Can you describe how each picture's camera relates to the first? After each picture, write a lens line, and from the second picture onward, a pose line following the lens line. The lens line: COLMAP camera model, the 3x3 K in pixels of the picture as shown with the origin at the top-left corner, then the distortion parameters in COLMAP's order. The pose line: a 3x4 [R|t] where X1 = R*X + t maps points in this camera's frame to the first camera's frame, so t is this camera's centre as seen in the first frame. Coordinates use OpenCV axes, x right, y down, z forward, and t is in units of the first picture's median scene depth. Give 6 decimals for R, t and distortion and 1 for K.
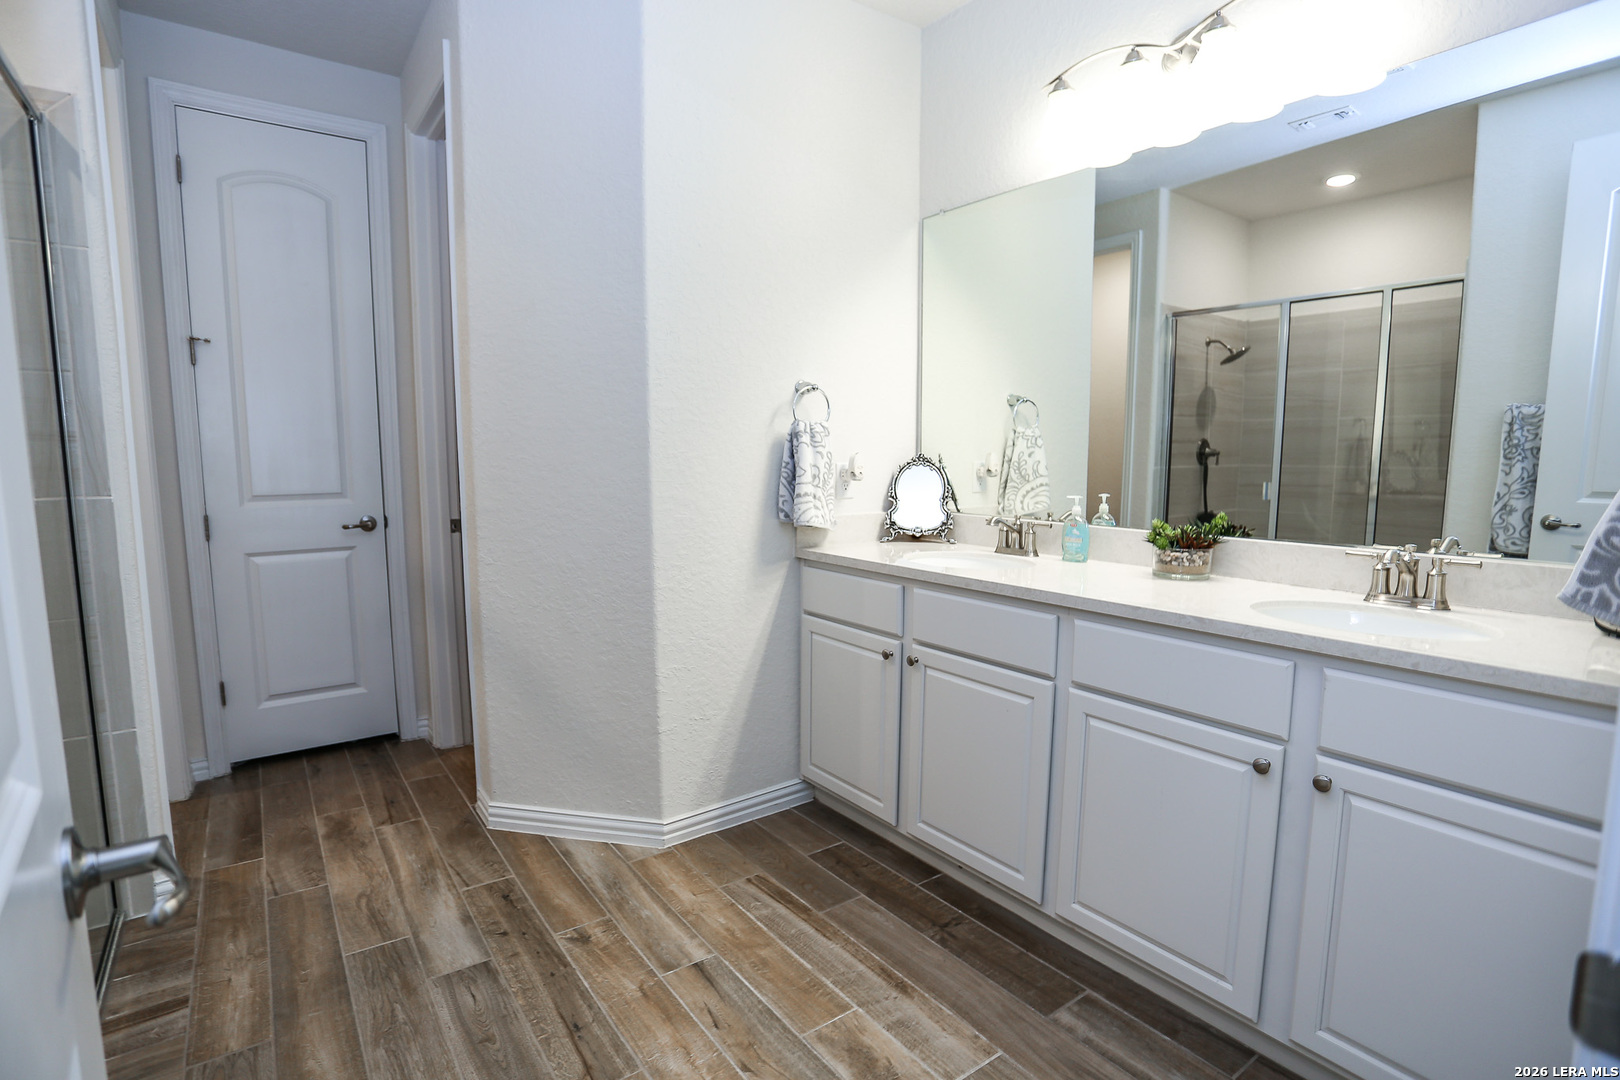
lens RADIAL K [[815.0, 0, 800.0], [0, 815.0, 542.4], [0, 0, 1]] dist [-0.084742, 0.037081]
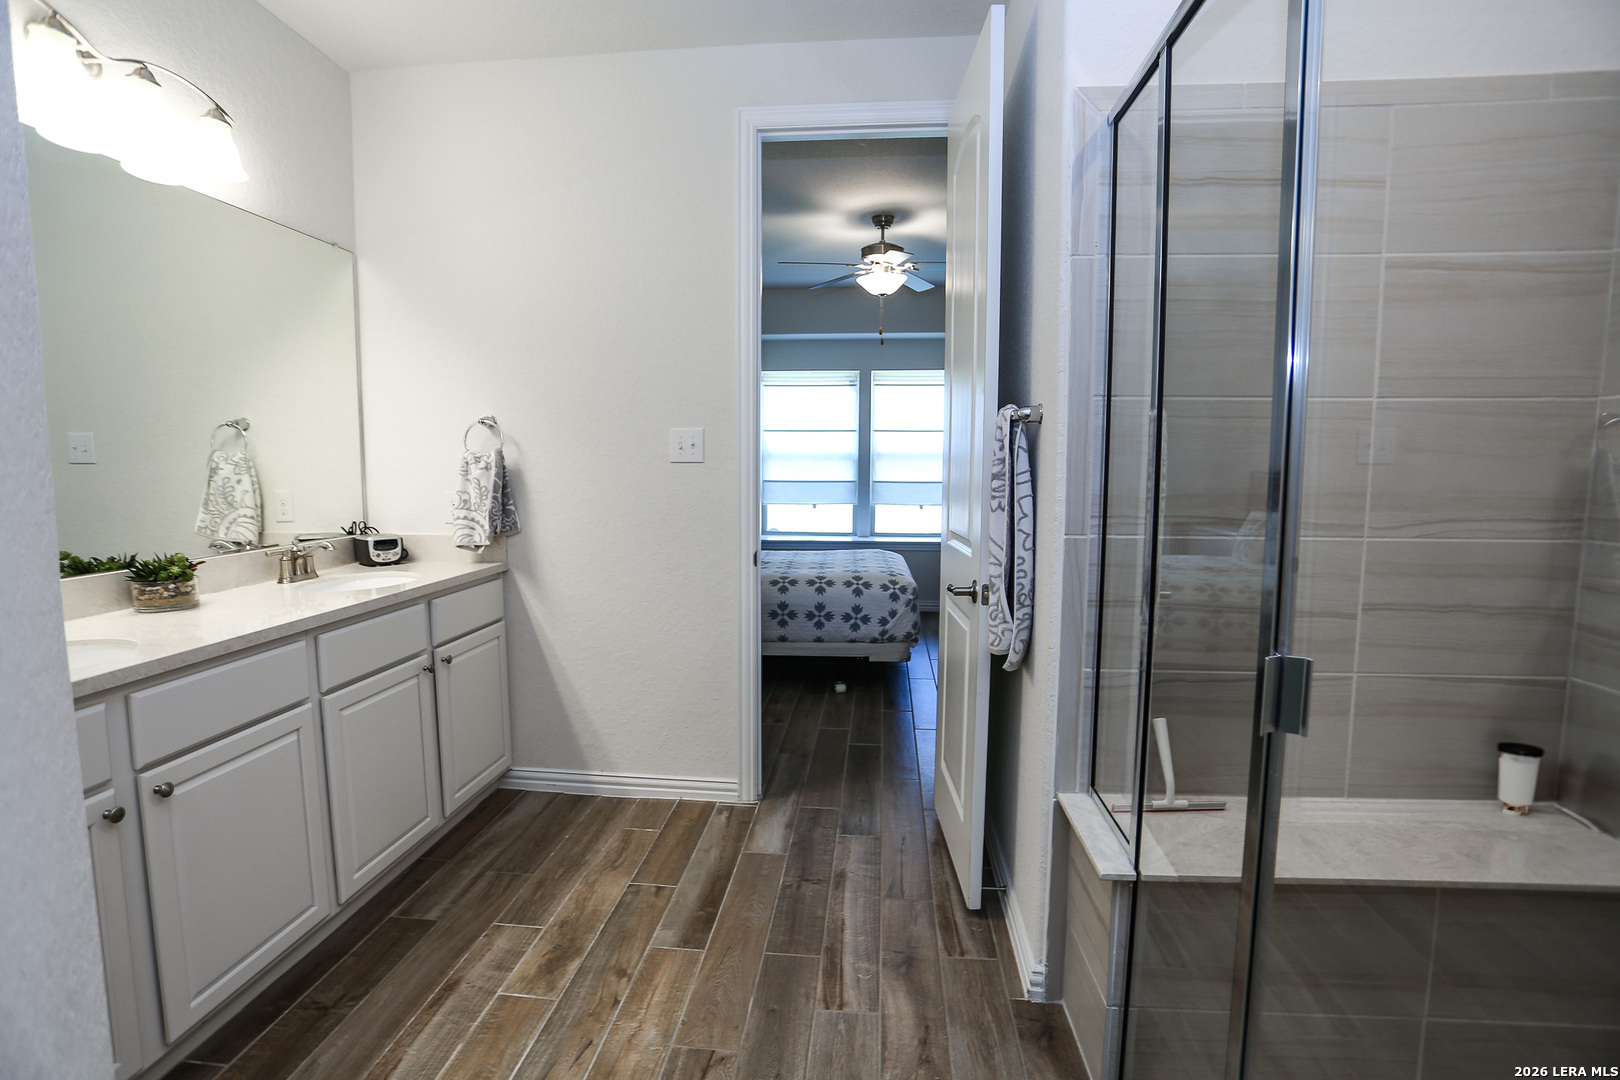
lens RADIAL K [[803.1, 0, 803.7], [0, 803.1, 542.2], [0, 0, 1]] dist [-0.075086, 0.034594]
pose [[-0.753462, -0.067597, 0.654008, -0.908786], [0.078539, 0.978326, 0.191600, -0.196608], [-0.652784, 0.195729, -0.731822, 1.391421]]
